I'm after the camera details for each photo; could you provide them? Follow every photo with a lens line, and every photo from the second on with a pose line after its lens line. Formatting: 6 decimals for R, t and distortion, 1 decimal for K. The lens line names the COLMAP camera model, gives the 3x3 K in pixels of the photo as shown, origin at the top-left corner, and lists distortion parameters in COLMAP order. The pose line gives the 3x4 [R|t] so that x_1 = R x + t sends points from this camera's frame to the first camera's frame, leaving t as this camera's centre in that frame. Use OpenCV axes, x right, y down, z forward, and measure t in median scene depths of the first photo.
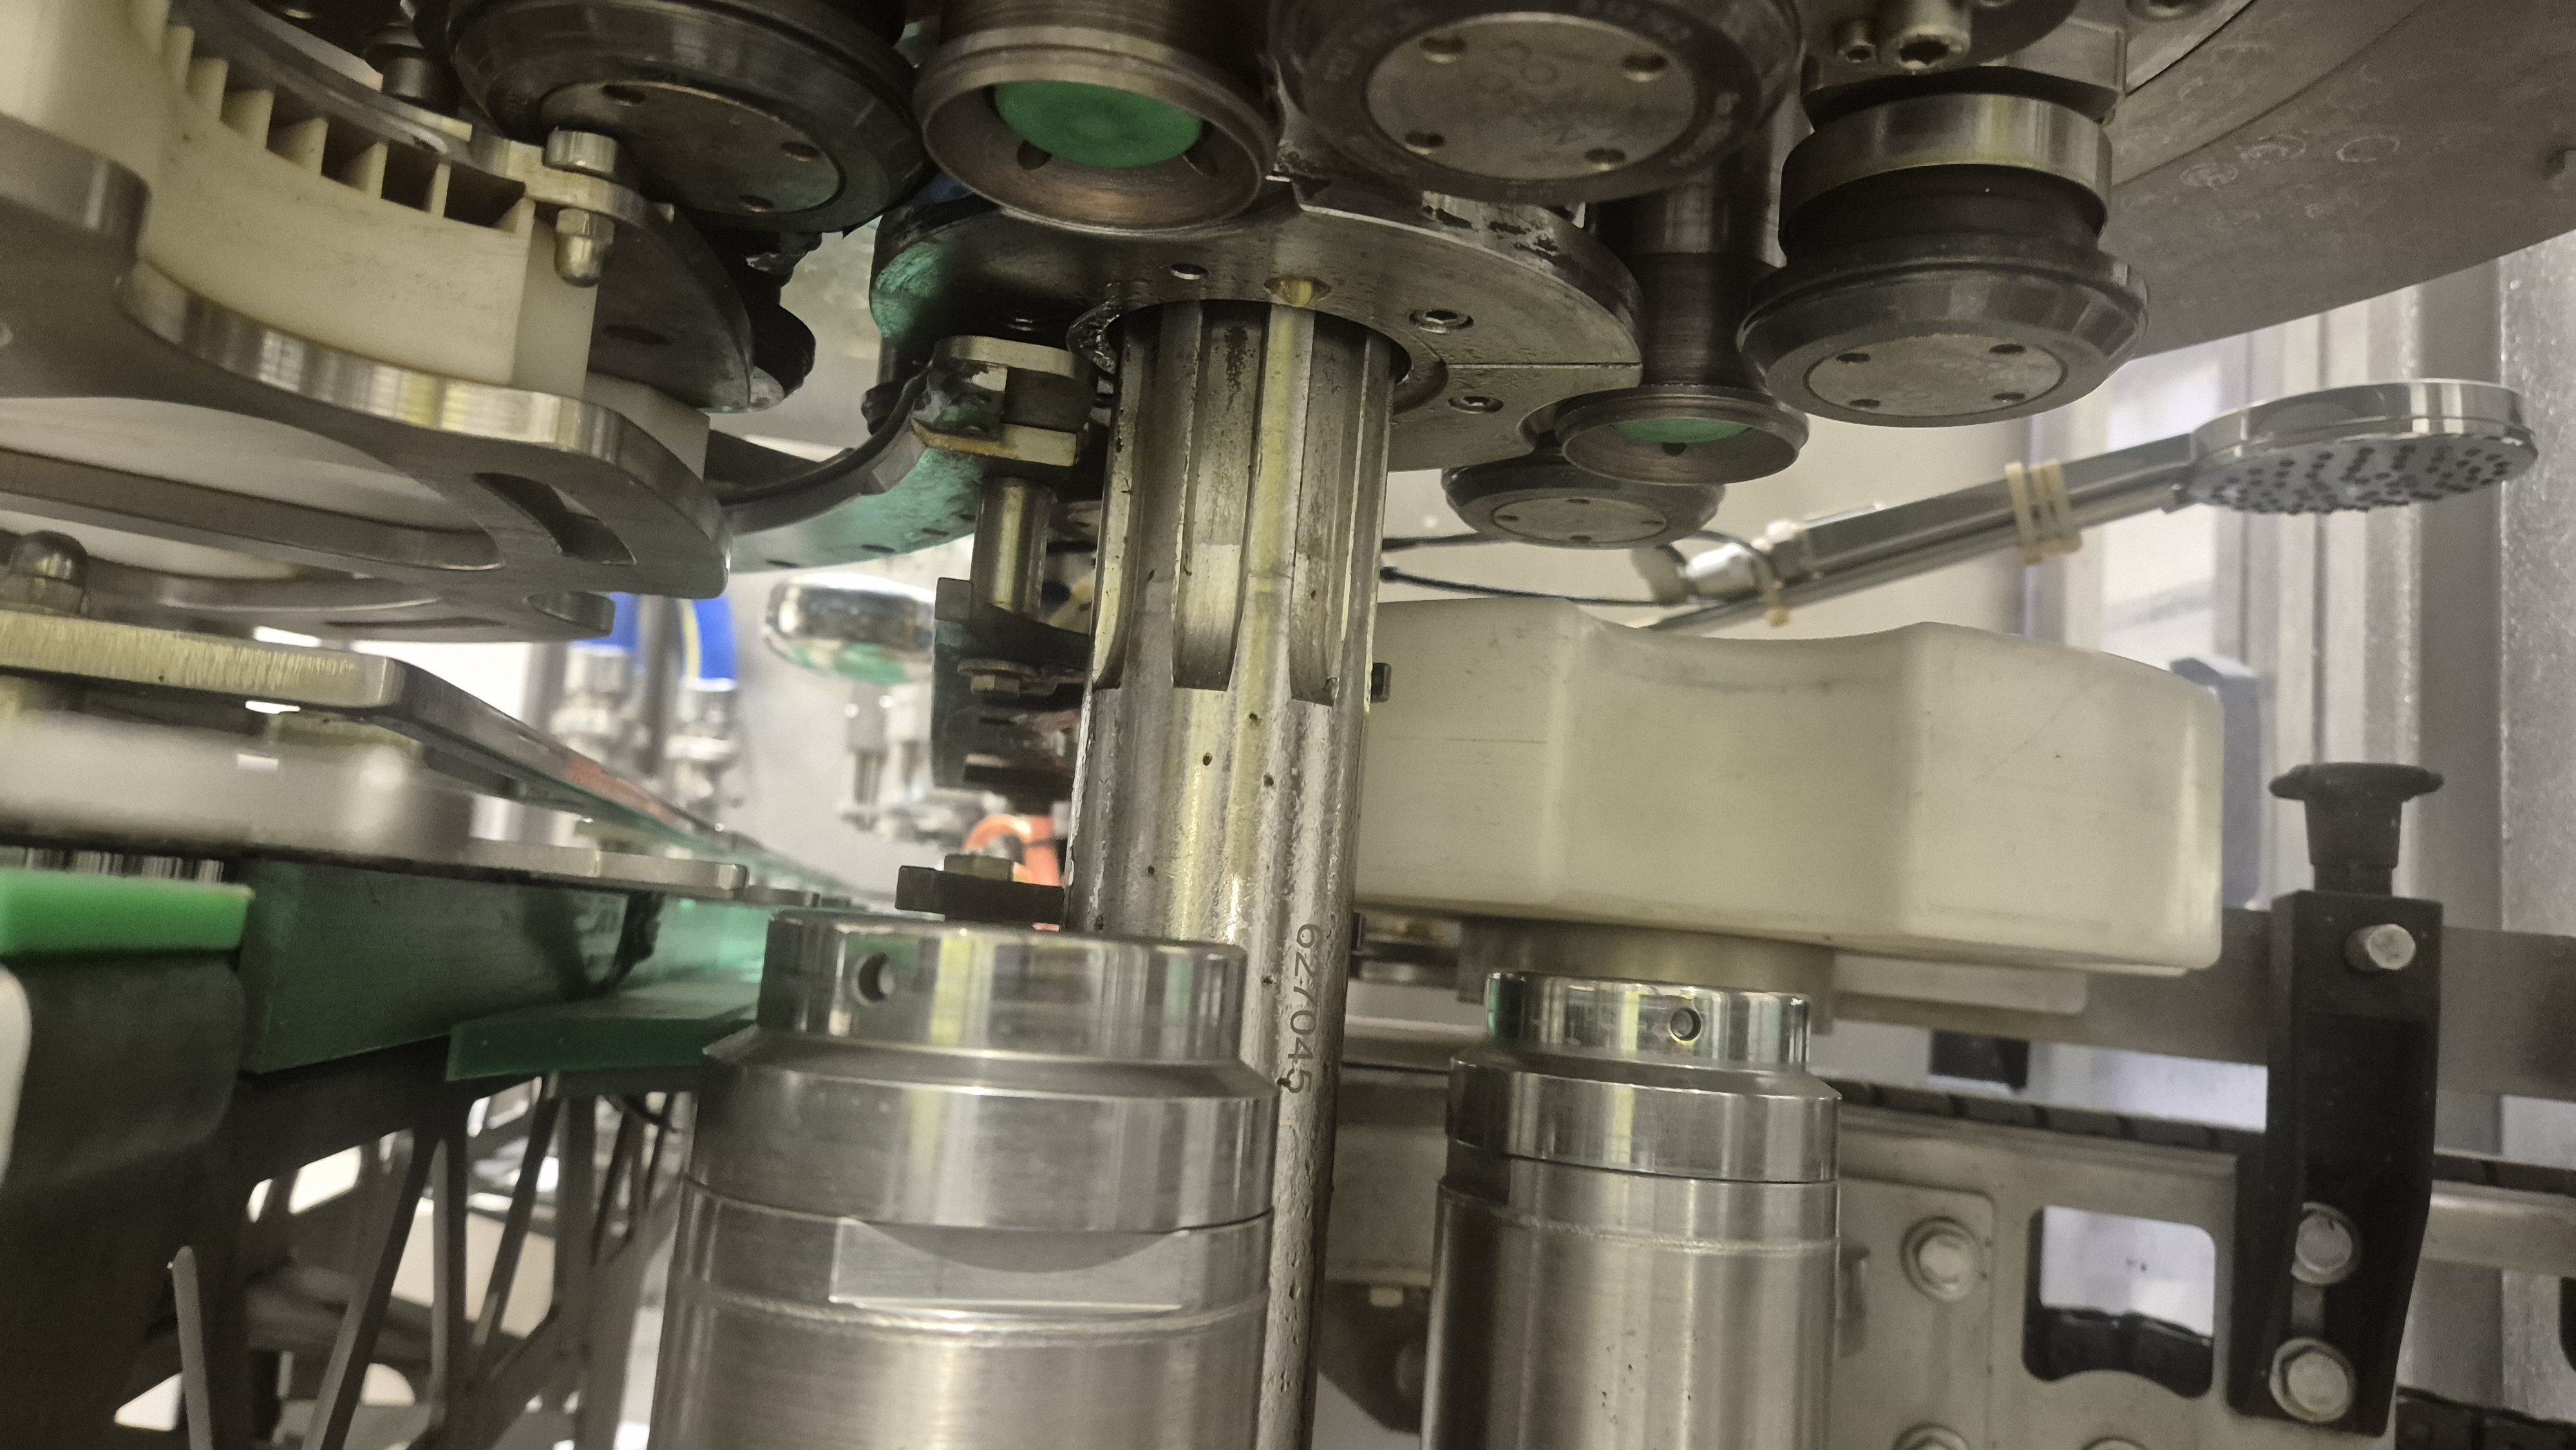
lens RADIAL K [[1692.8, 0, 1299.5], [0, 1692.8, 736.9], [0, 0, 1]] dist [0.066897, -0.044572]
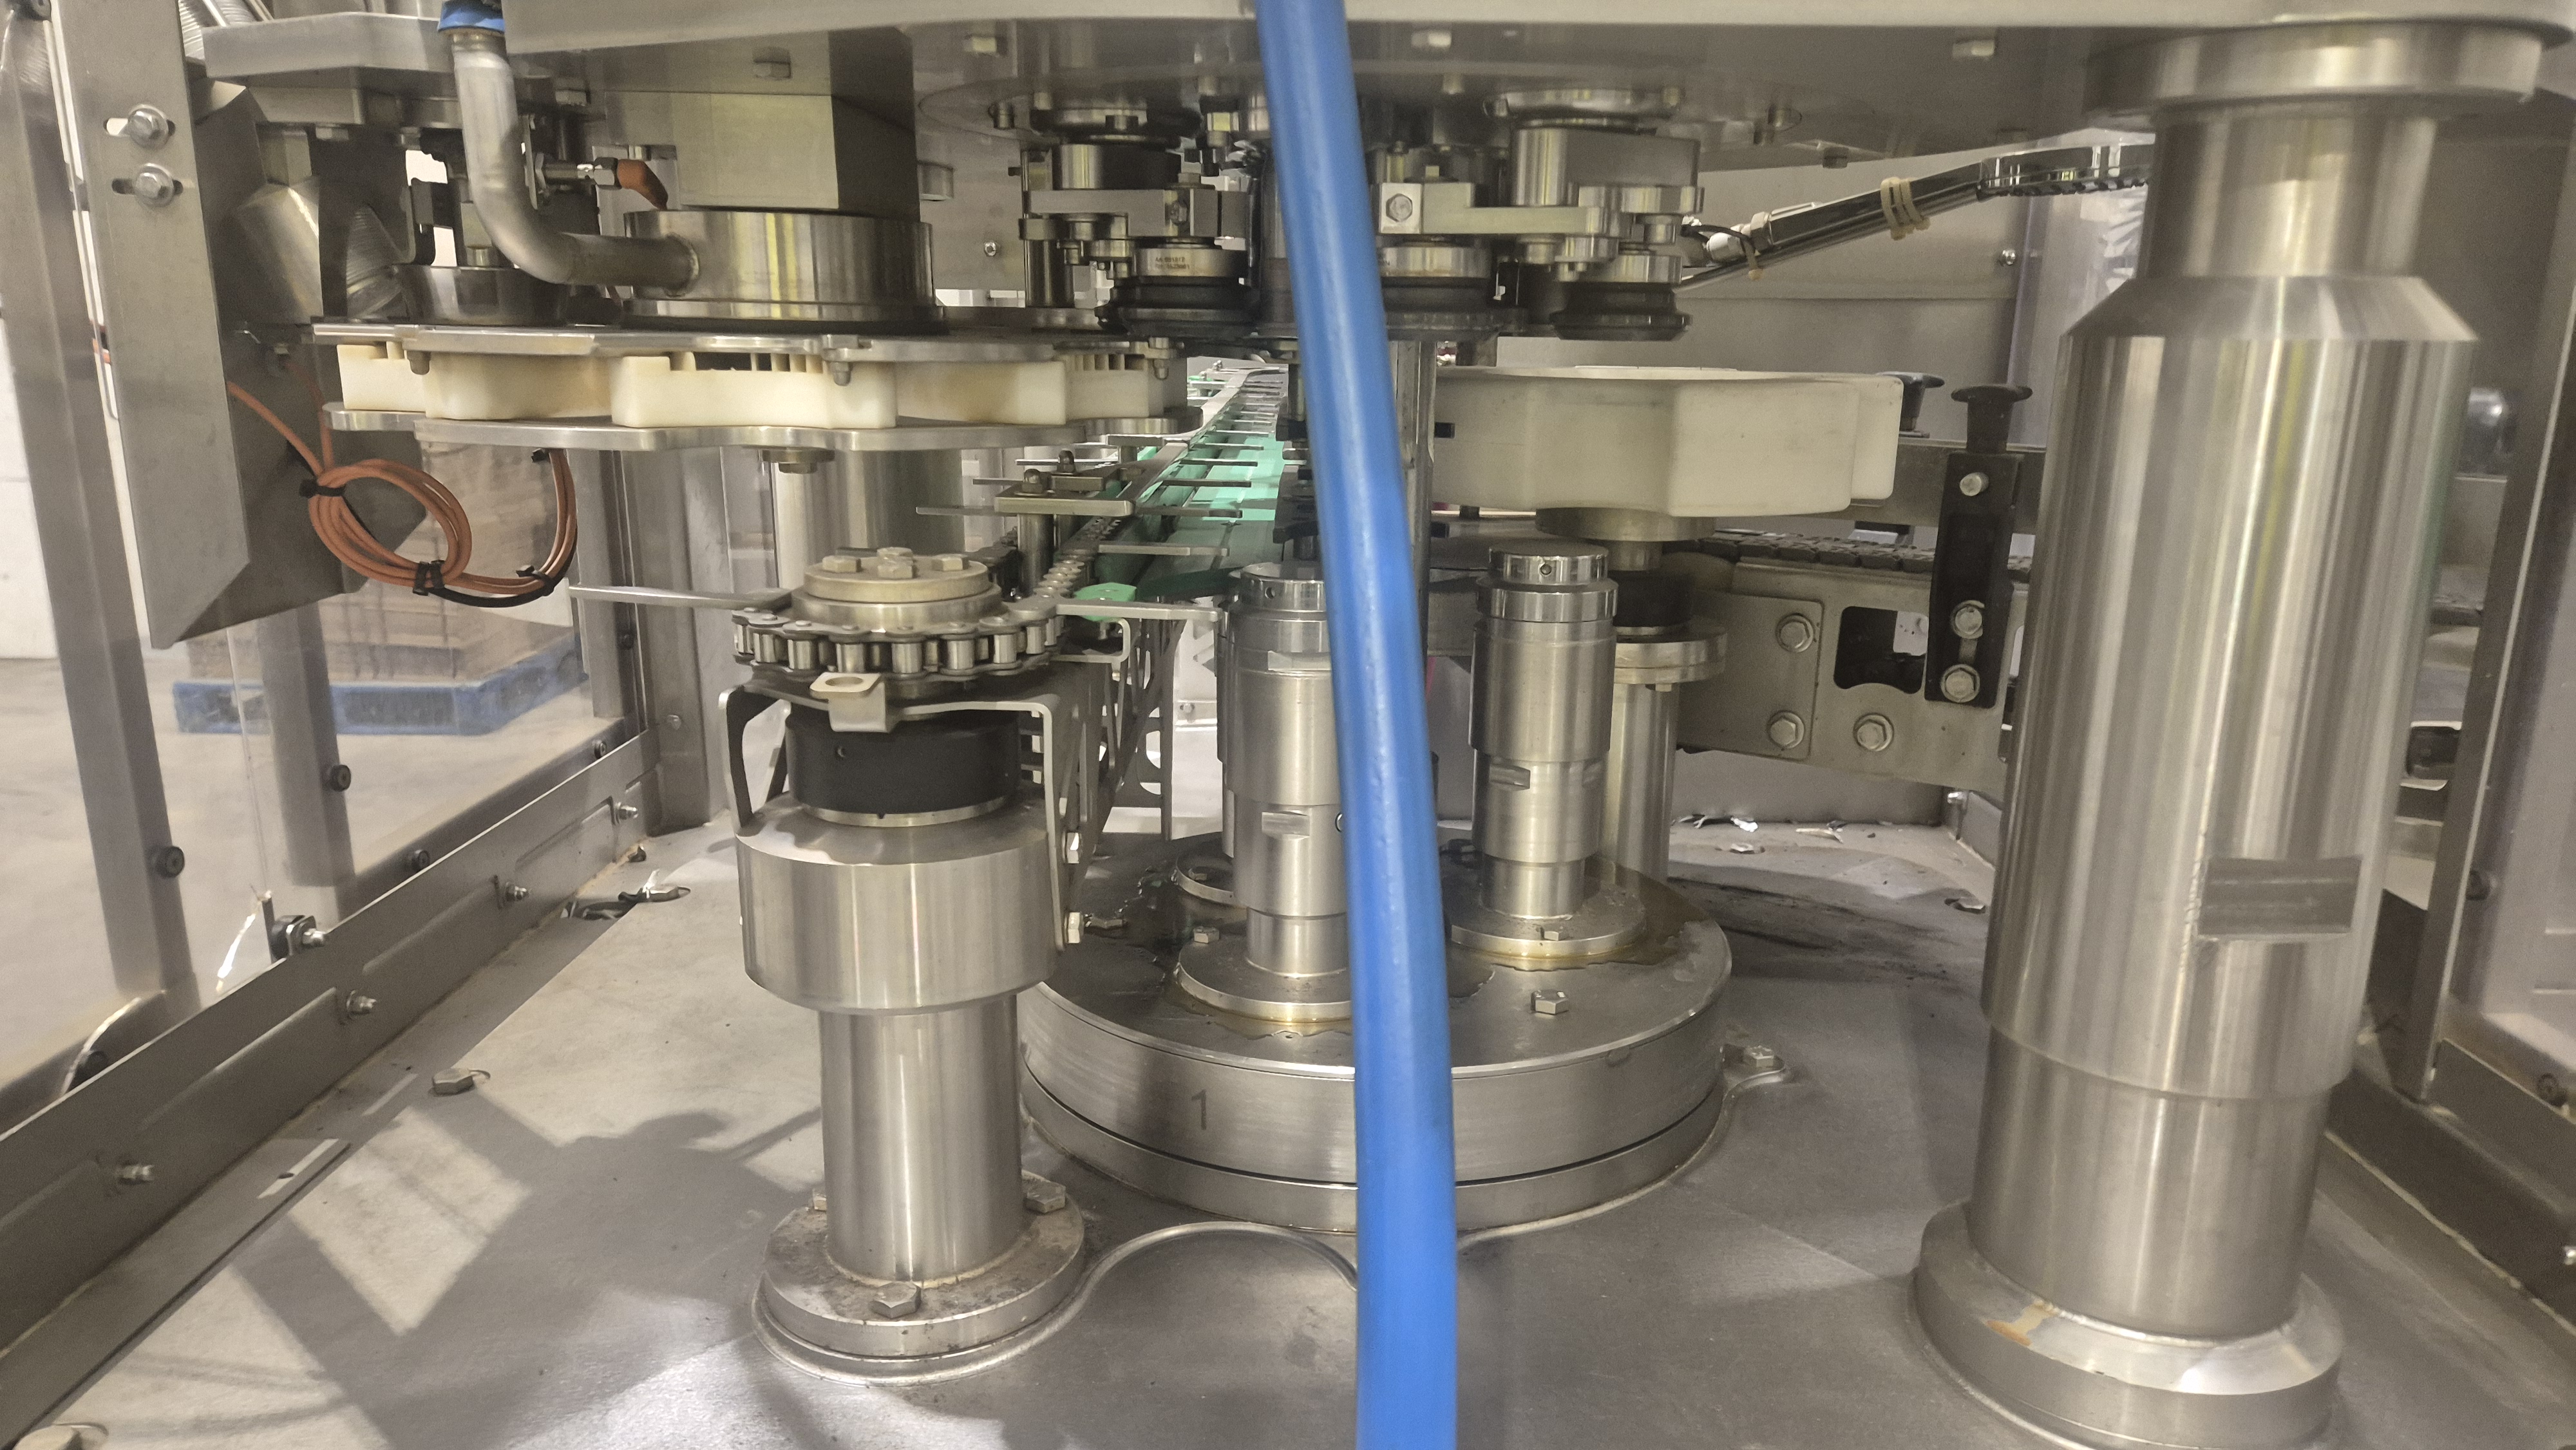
lens RADIAL K [[1692.8, 0, 1290.5], [0, 1692.8, 728.4], [0, 0, 1]] dist [0.066897, -0.044572]
pose [[0.973814, -0.018427, -0.226600, 0.300242], [0.097065, 0.935001, 0.341102, -0.397674], [0.205586, -0.354165, 0.912306, -1.184448]]
